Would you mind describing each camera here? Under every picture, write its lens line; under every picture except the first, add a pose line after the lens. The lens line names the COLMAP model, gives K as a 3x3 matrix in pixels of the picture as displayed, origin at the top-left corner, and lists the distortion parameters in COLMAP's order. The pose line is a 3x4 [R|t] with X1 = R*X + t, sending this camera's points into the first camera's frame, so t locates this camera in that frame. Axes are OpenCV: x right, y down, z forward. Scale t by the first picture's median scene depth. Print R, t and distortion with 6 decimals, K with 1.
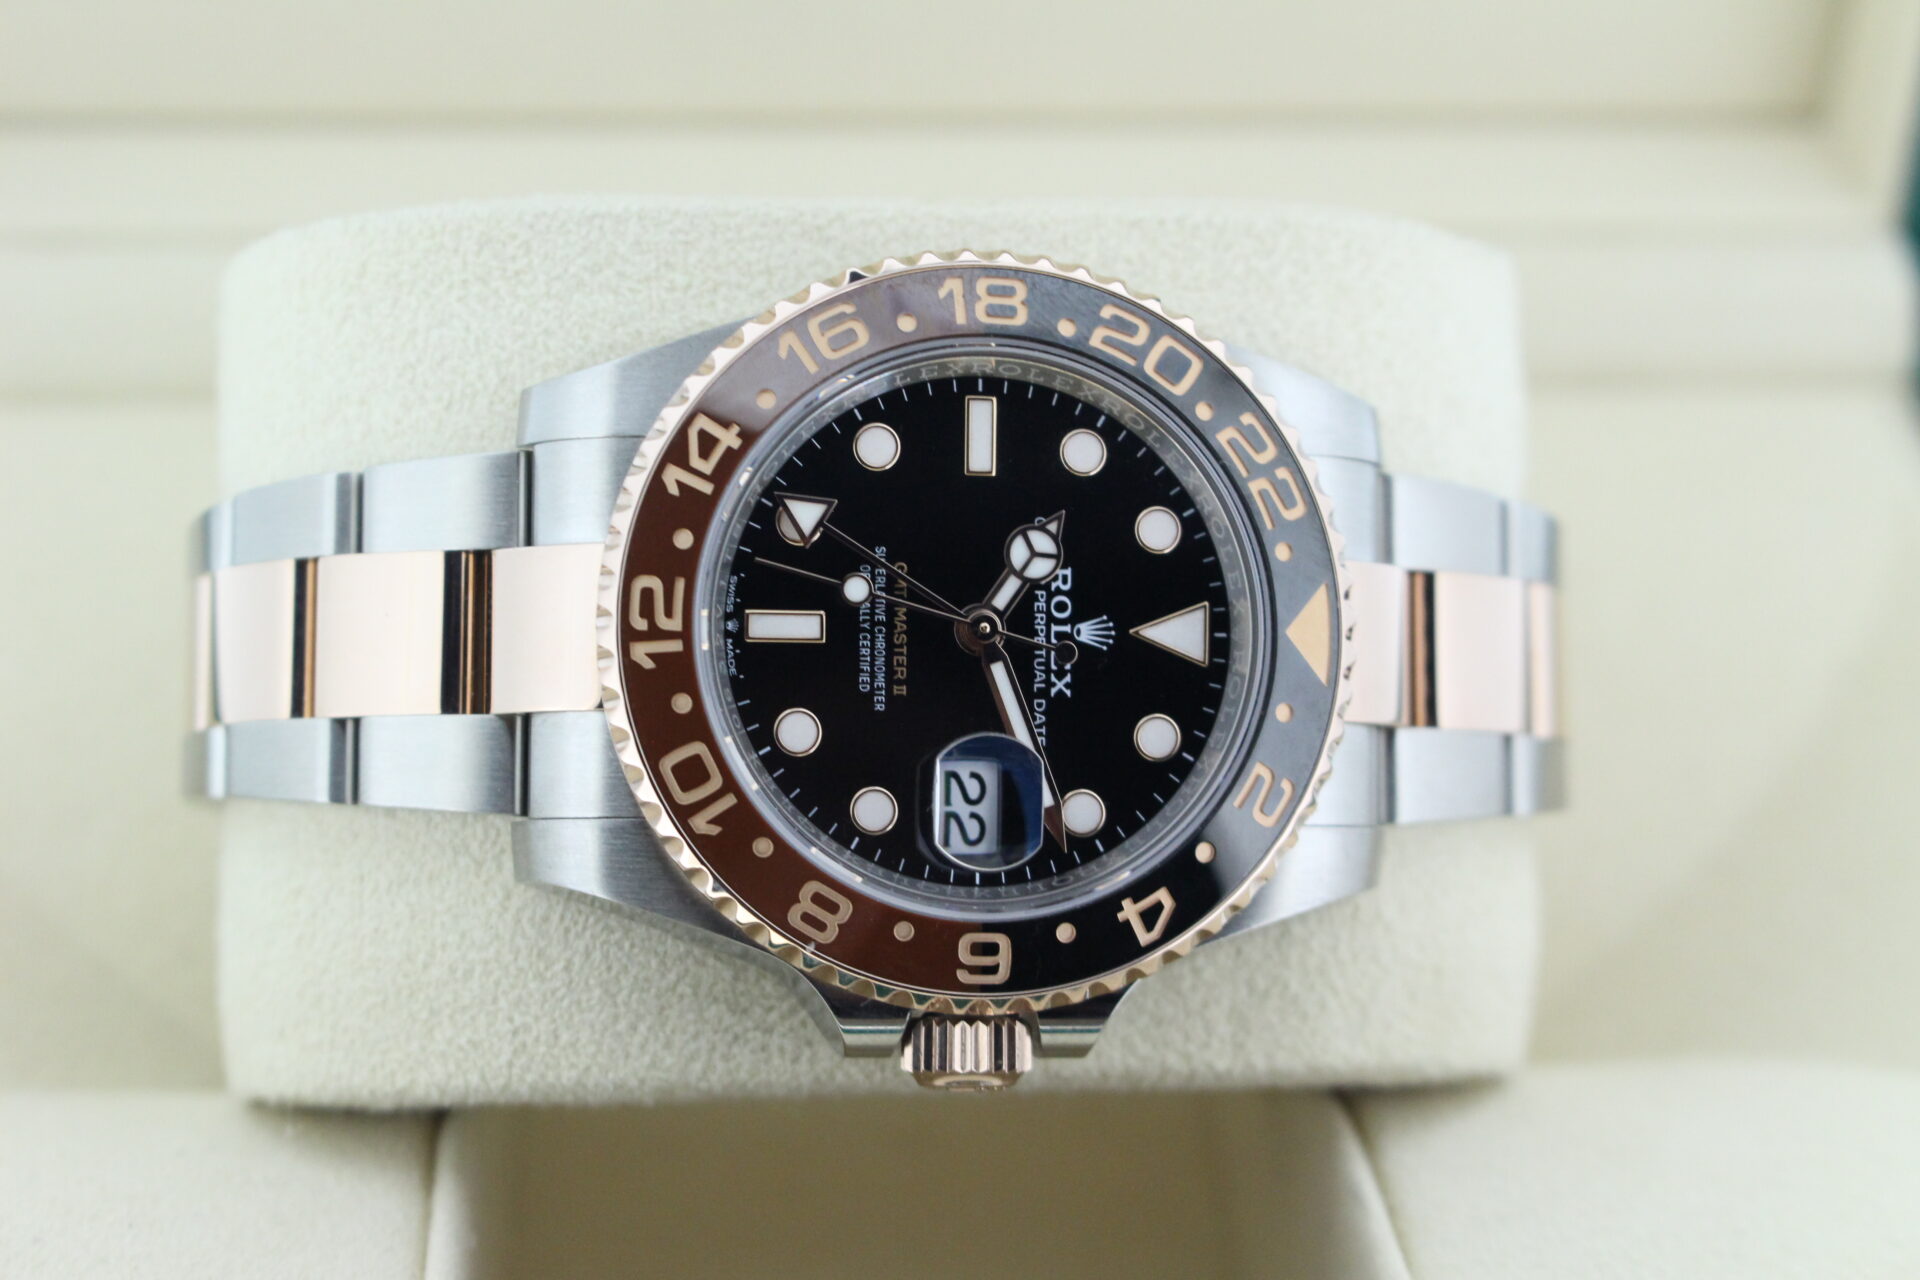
lens RADIAL K [[3834.9, 0, 963.1], [0, 3834.9, 681.4], [0, 0, 1]] dist [-0.013557, -0.000320]
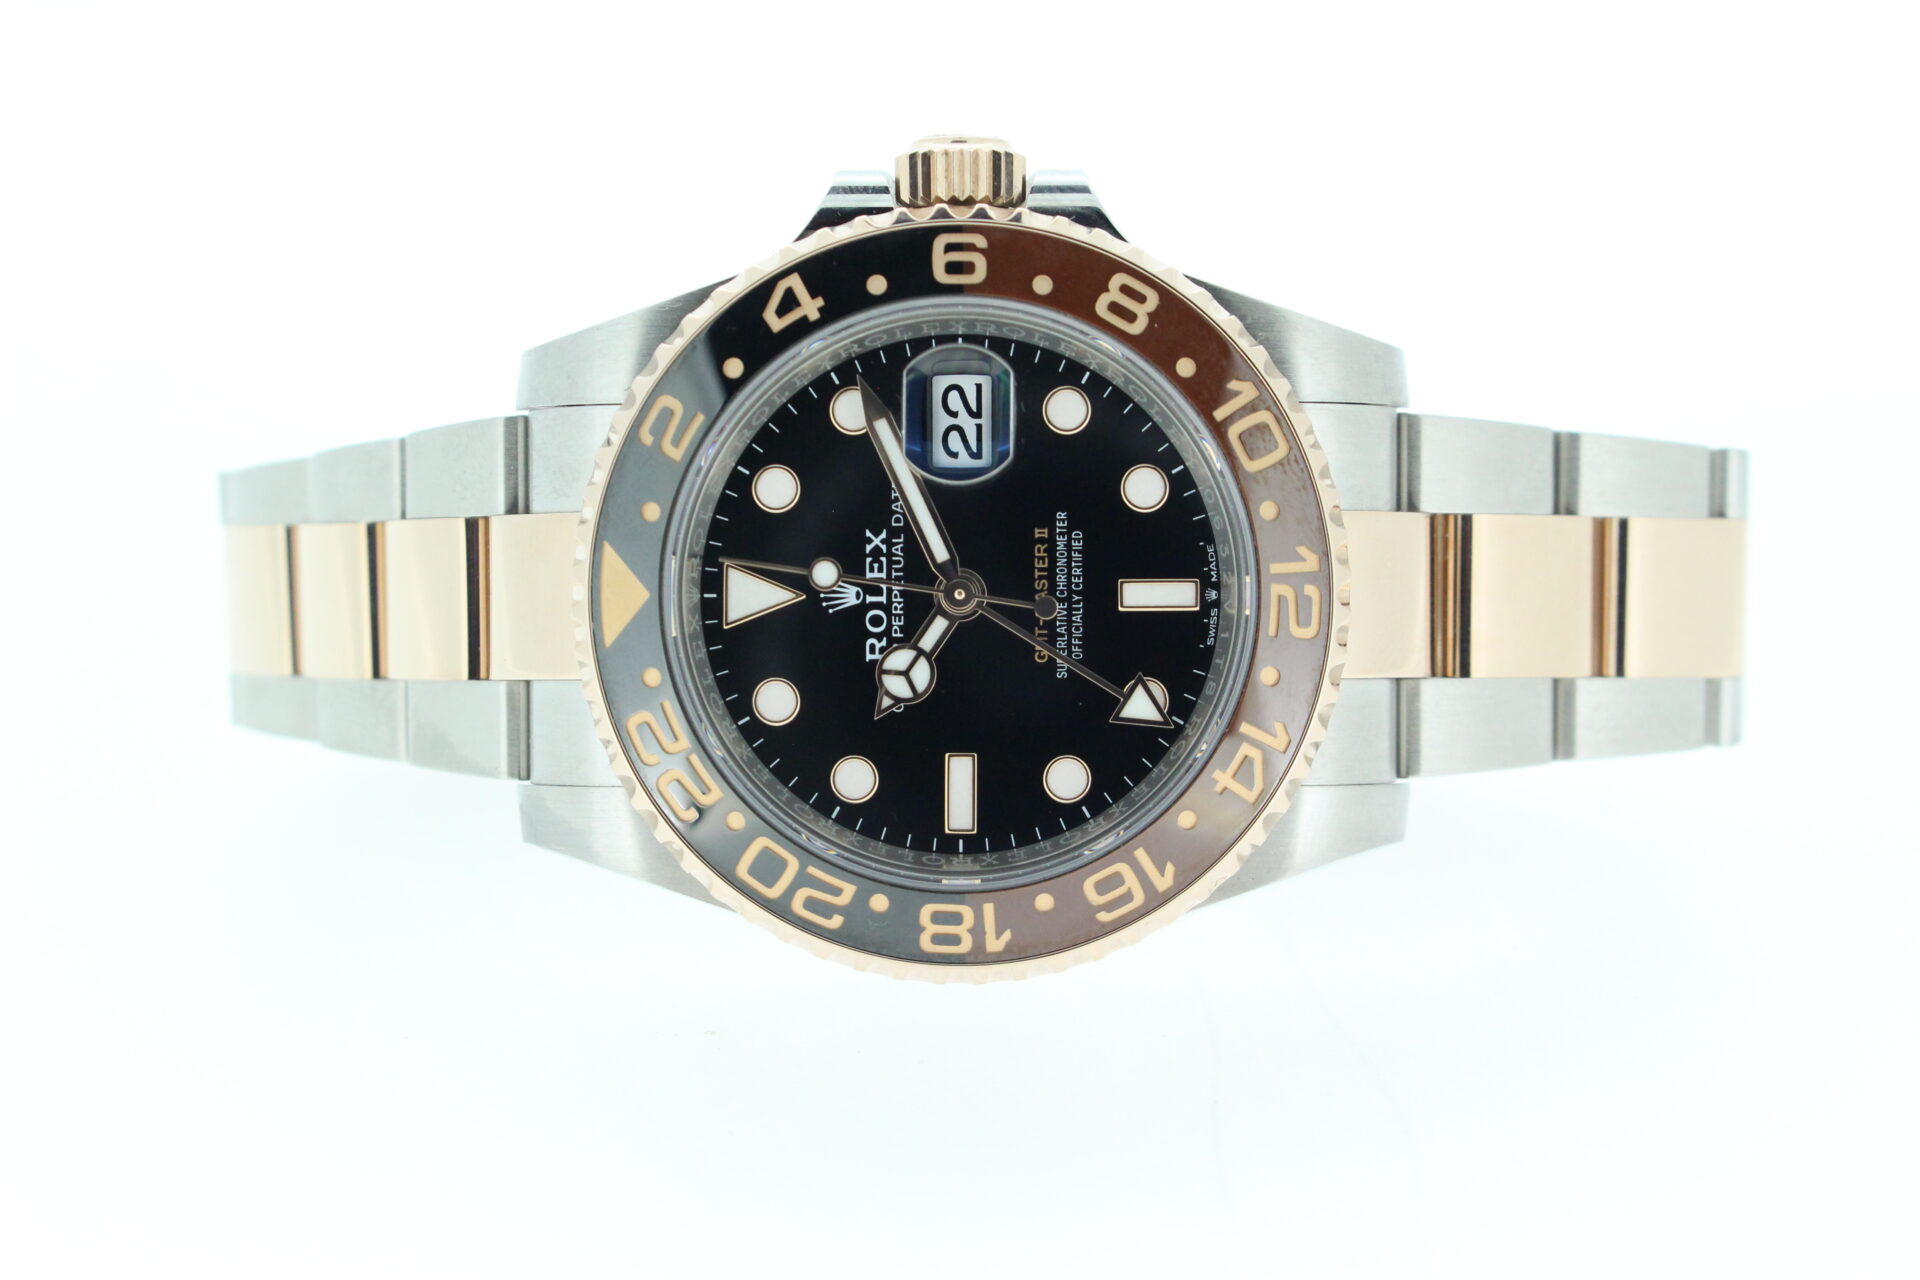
lens RADIAL K [[3834.9, 0, 963.1], [0, 3834.9, 681.4], [0, 0, 1]] dist [-0.013557, -0.000320]
pose [[-0.987999, 0.008230, -0.154242, 0.156242], [-0.017888, -0.997957, 0.061333, -0.096199], [-0.153422, 0.063356, 0.986128, 0.029435]]
